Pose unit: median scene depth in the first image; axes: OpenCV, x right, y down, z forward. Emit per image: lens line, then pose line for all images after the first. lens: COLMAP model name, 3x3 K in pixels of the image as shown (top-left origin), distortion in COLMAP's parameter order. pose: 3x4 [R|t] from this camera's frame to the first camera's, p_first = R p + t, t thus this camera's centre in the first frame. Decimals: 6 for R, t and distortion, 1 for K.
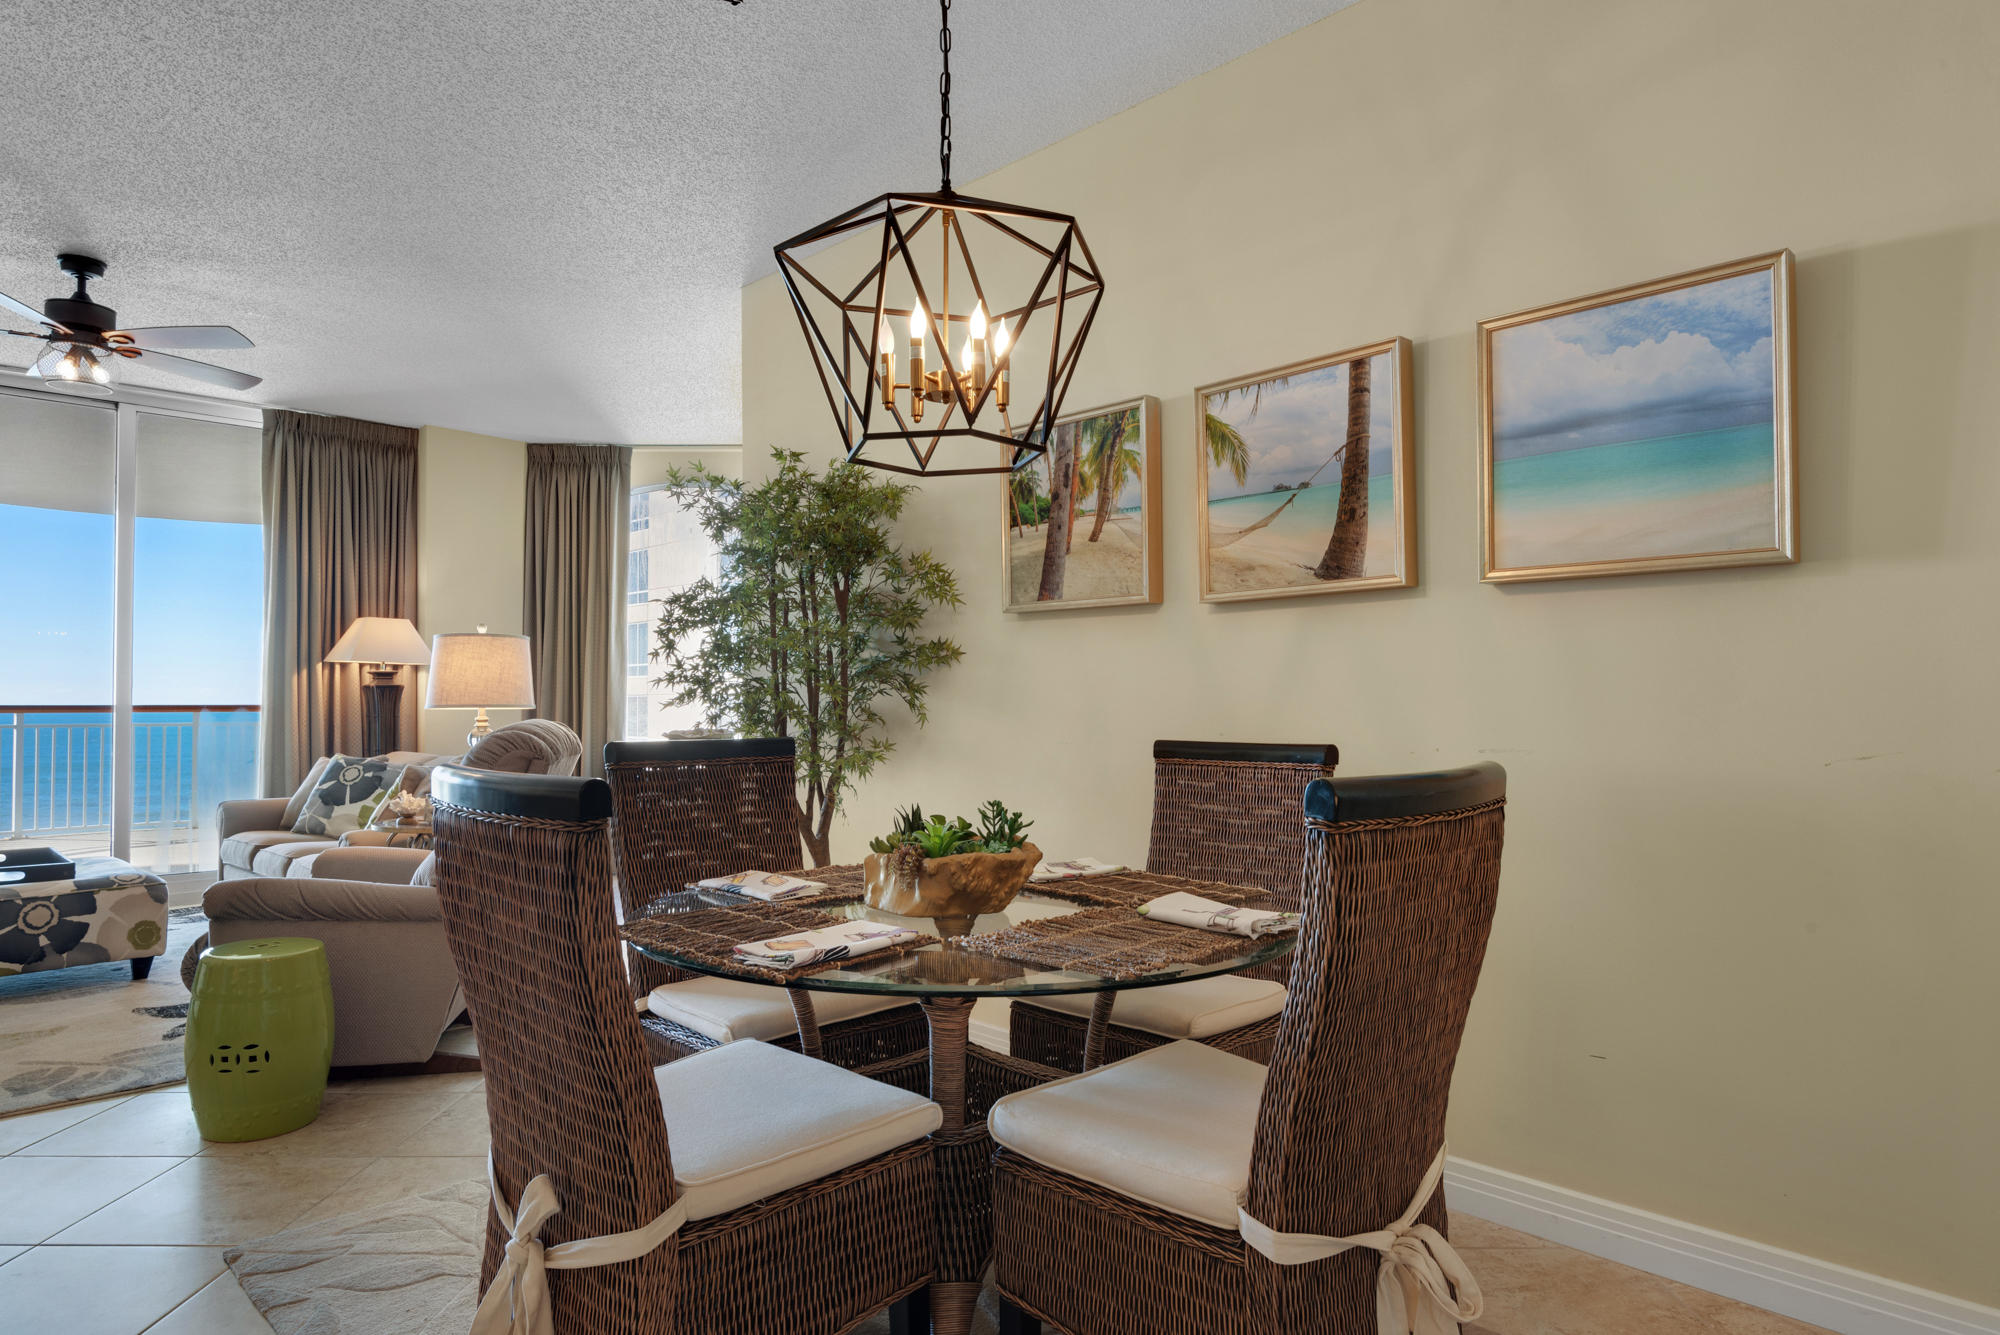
lens RADIAL K [[1150.9, 0, 997.7], [0, 1150.9, 669.6], [0, 0, 1]] dist [0.015430, -0.017526]
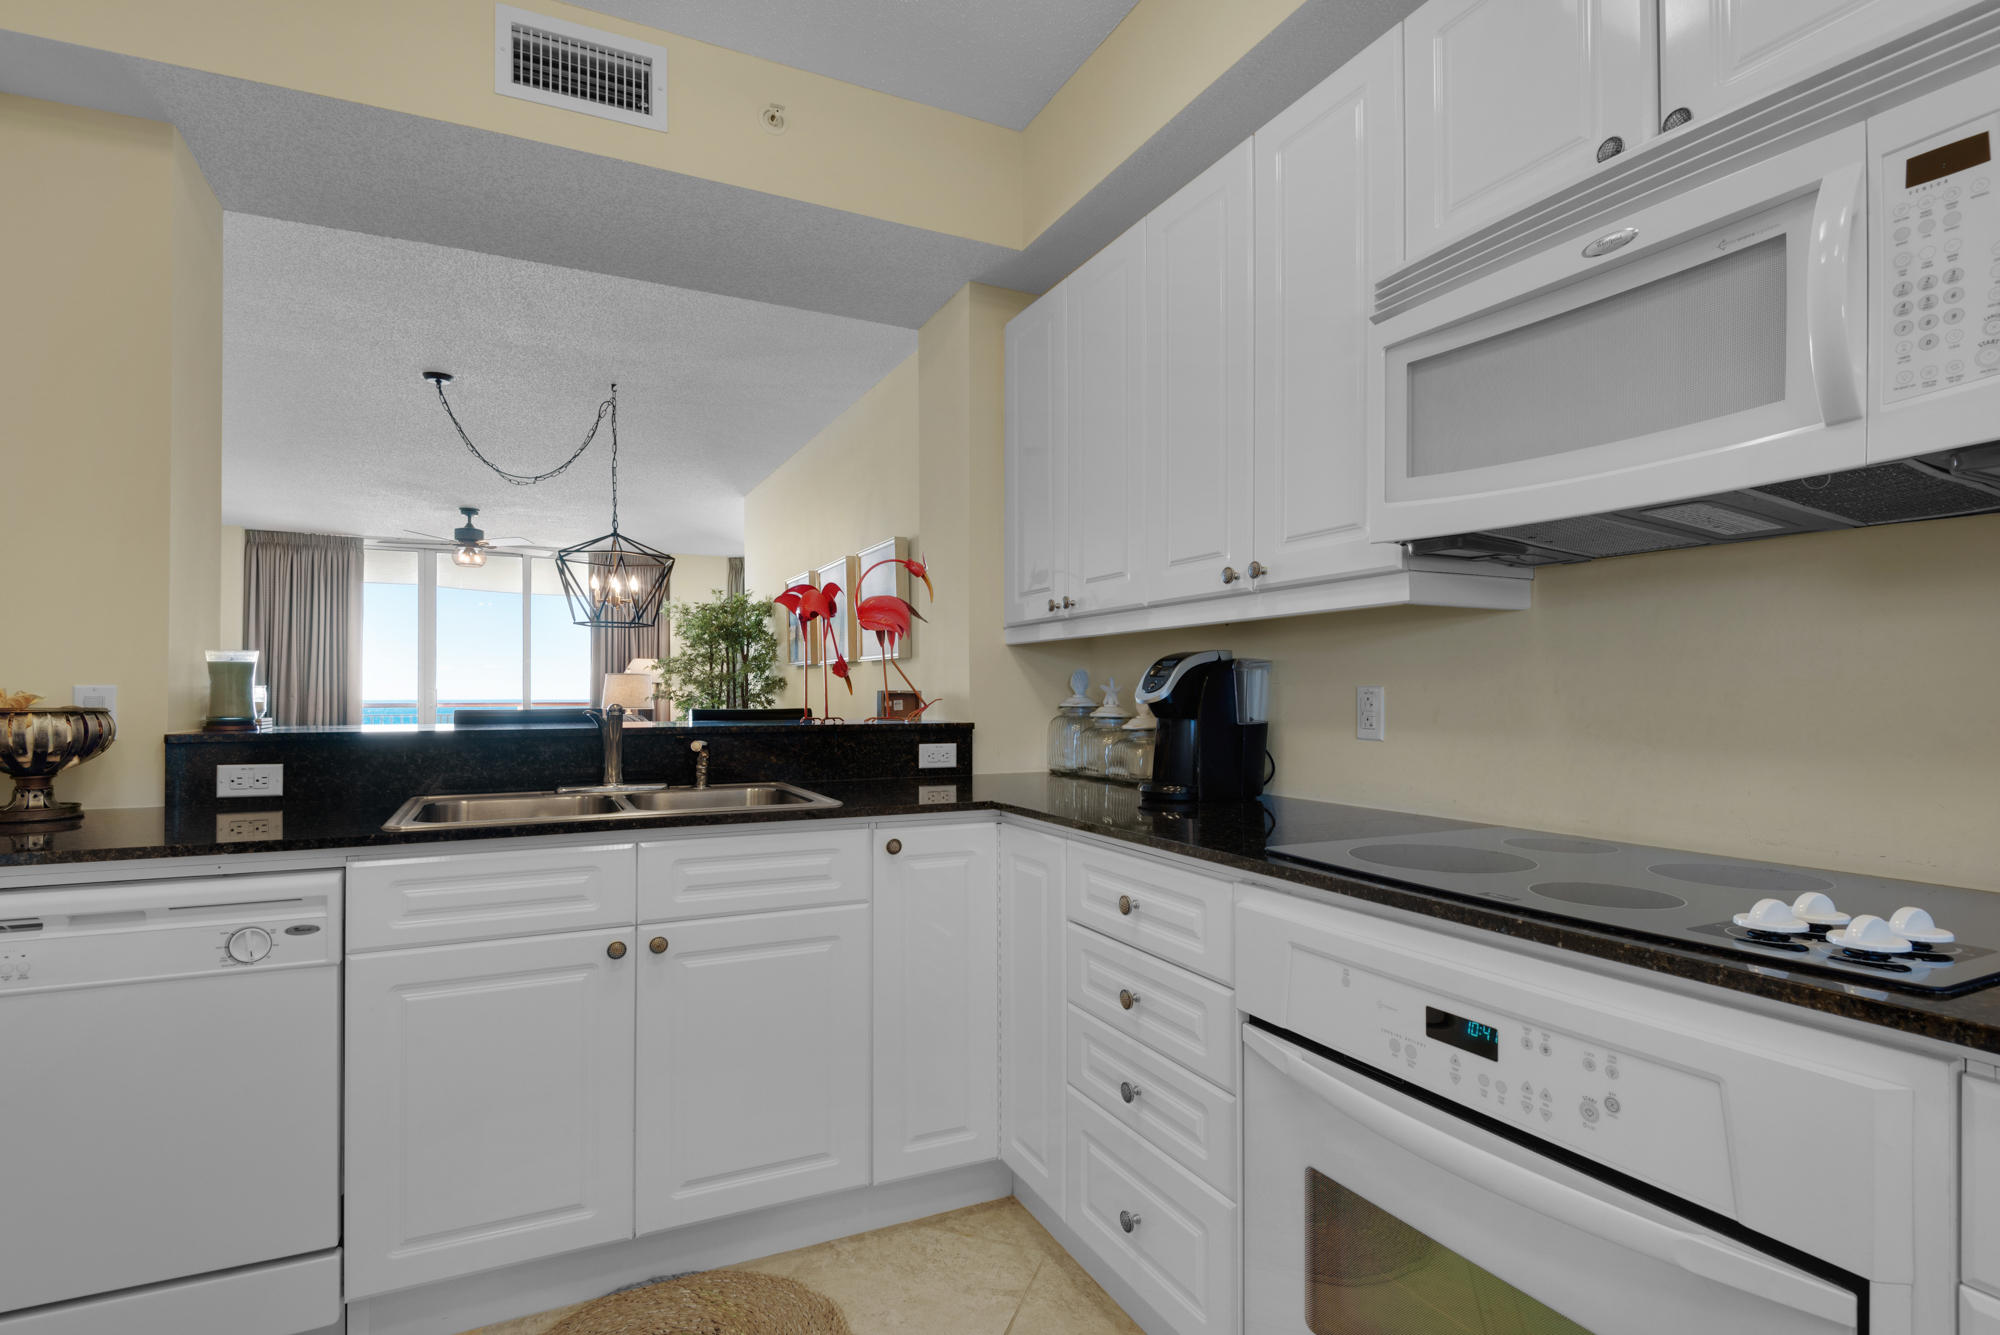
lens RADIAL K [[937.0, 0, 1009.8], [0, 937.0, 691.0], [0, 0, 1]] dist [0.019186, -0.017127]
pose [[0.955731, -0.000344, -0.294241, 0.914482], [0.006319, 0.999793, 0.019356, -0.036993], [0.294174, -0.020358, 0.955535, -0.545548]]
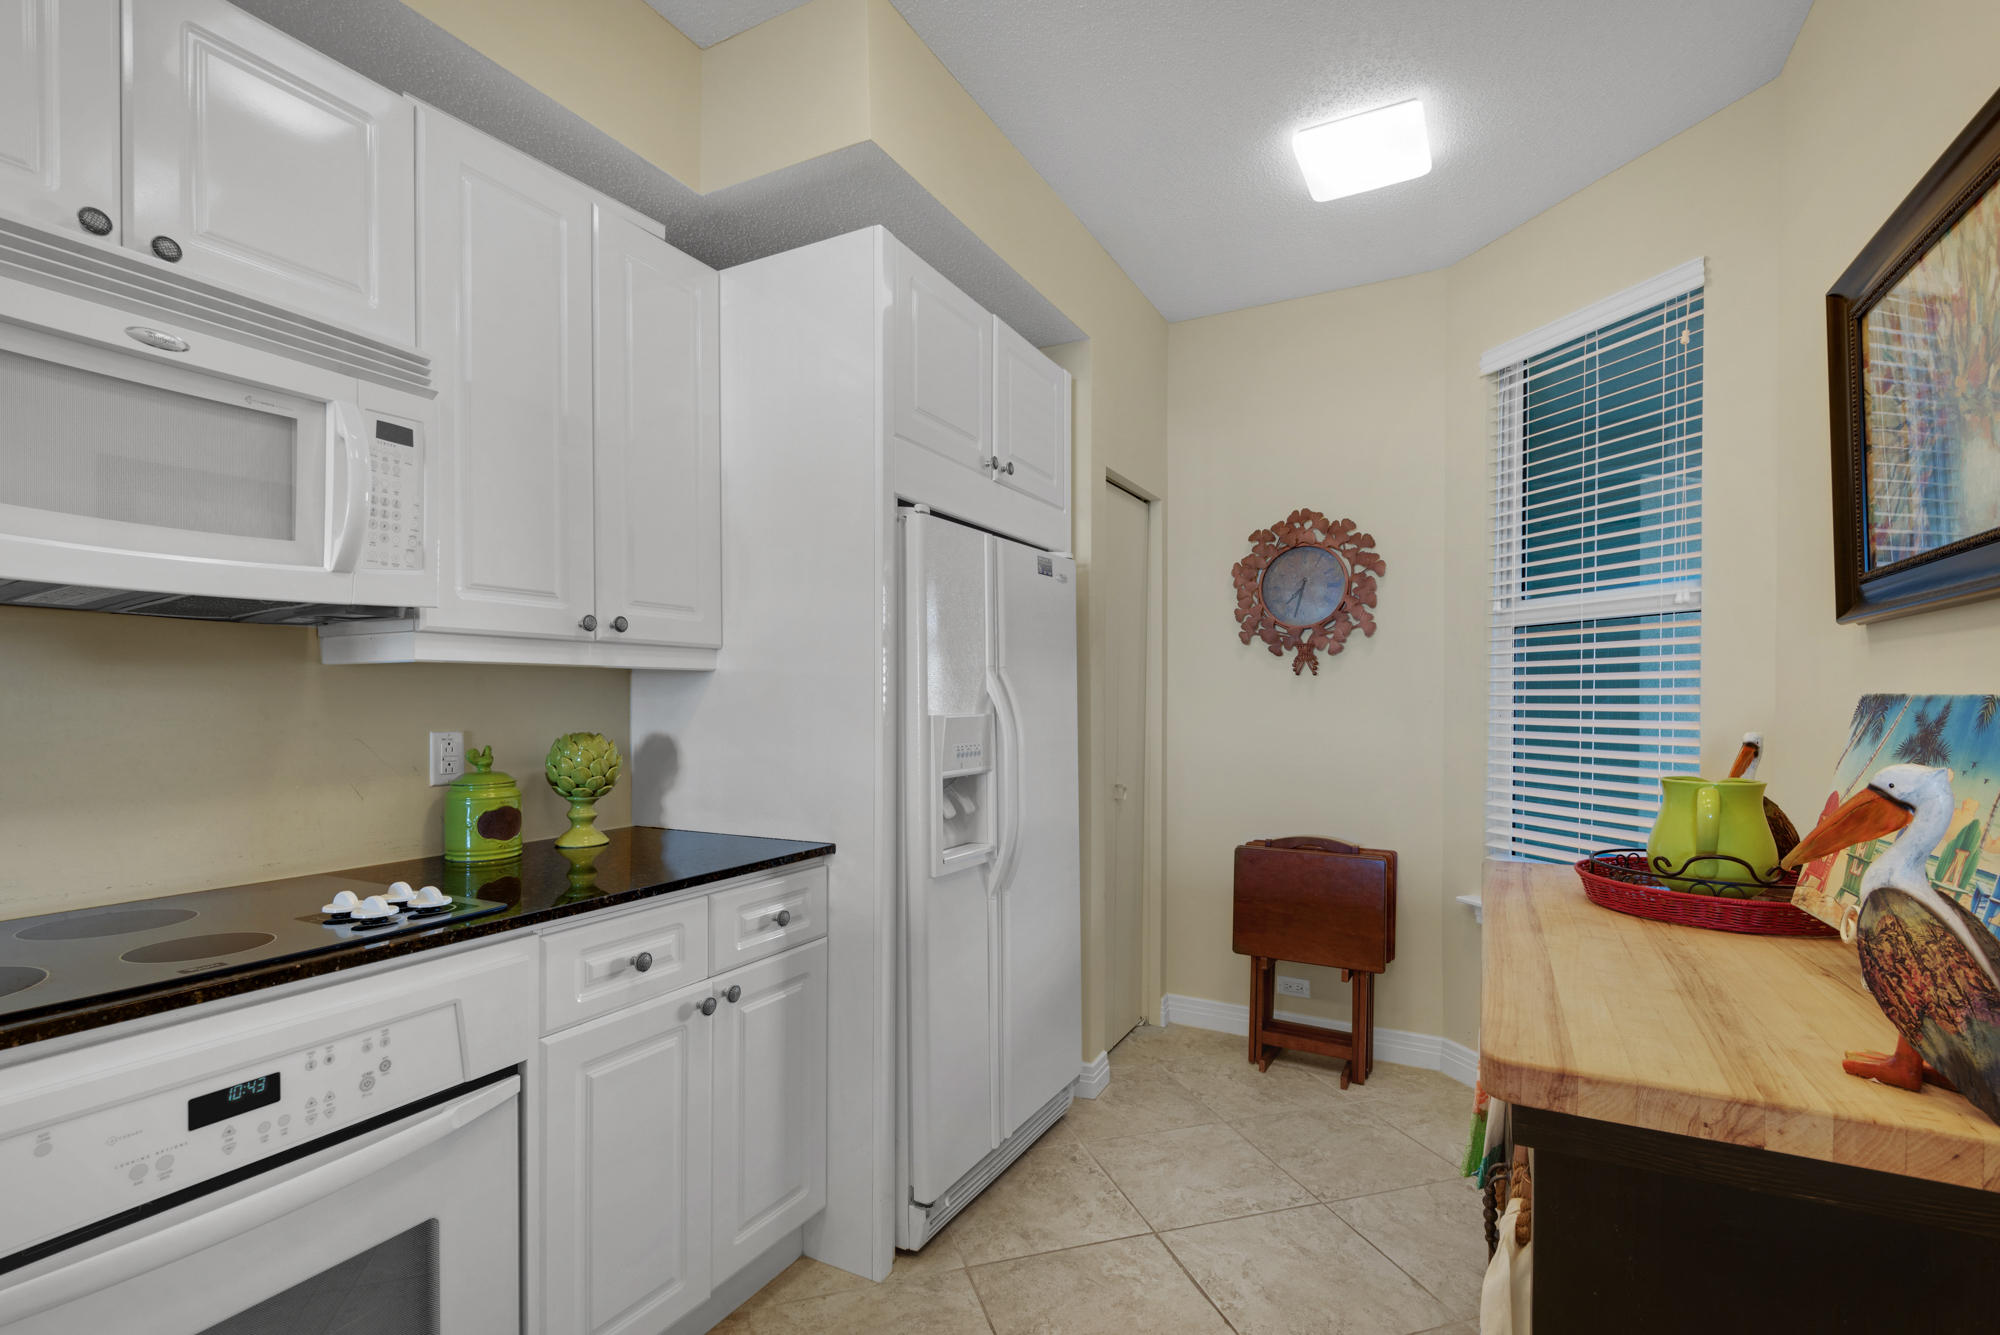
lens RADIAL K [[914.2, 0, 997.3], [0, 914.2, 702.1], [0, 0, 1]] dist [0.023147, -0.012210]
pose [[-0.294996, -0.003203, 0.955493, 0.592867], [-0.025021, 0.999677, -0.004373, -0.058056], [-0.955171, -0.025197, -0.294981, -0.361849]]
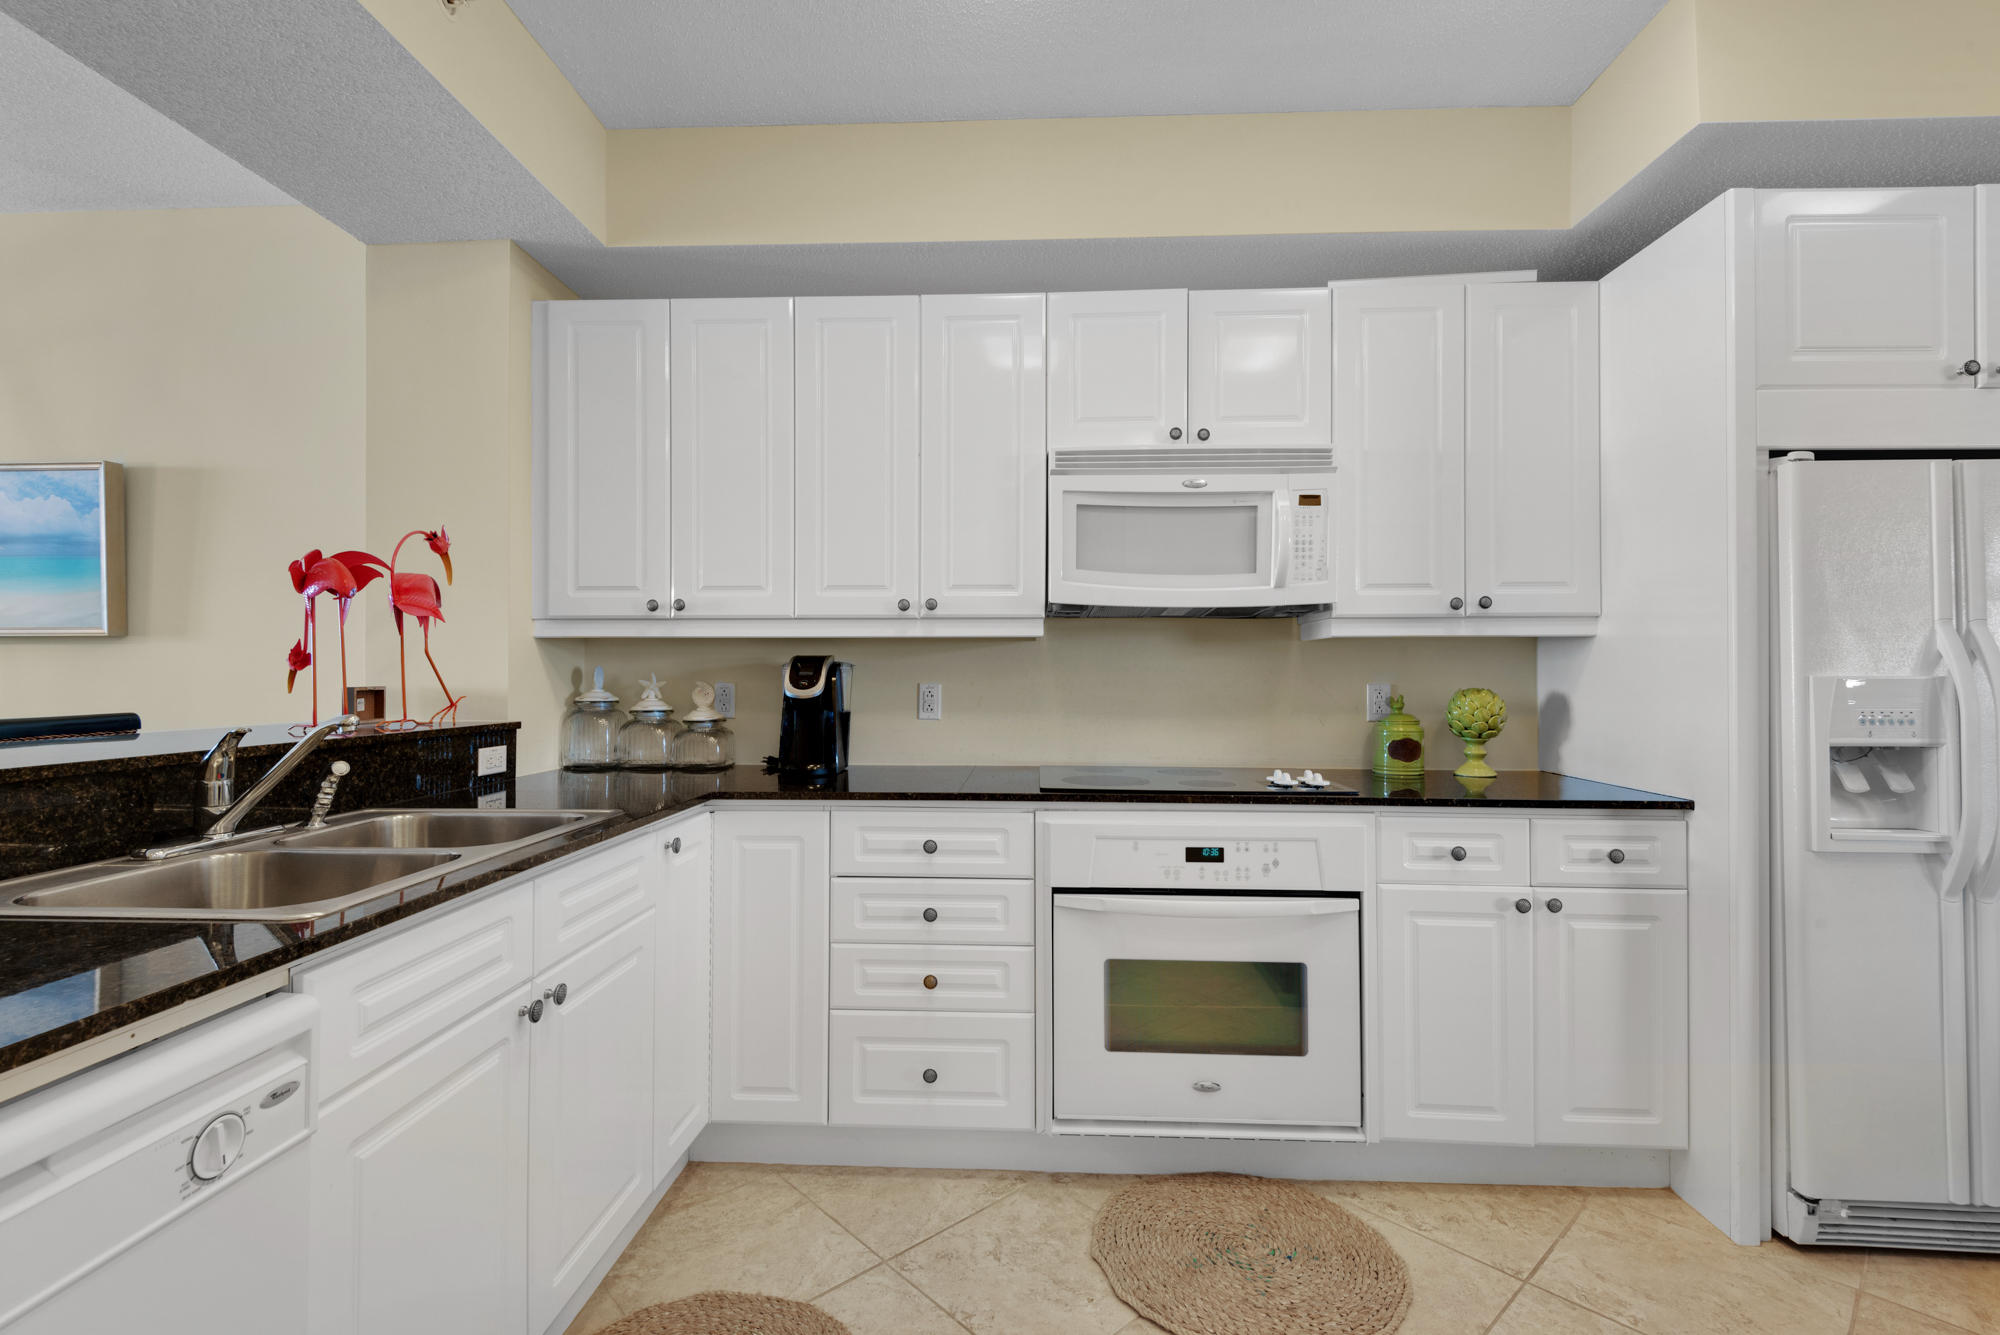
lens RADIAL K [[914.2, 0, 991.7], [0, 914.2, 658.1], [0, 0, 1]] dist [0.023147, -0.012210]
pose [[0.734635, 0.007234, 0.678424, 0.426050], [-0.018298, 0.999791, 0.009153, -0.058207], [-0.678216, -0.019138, 0.734614, -0.574013]]
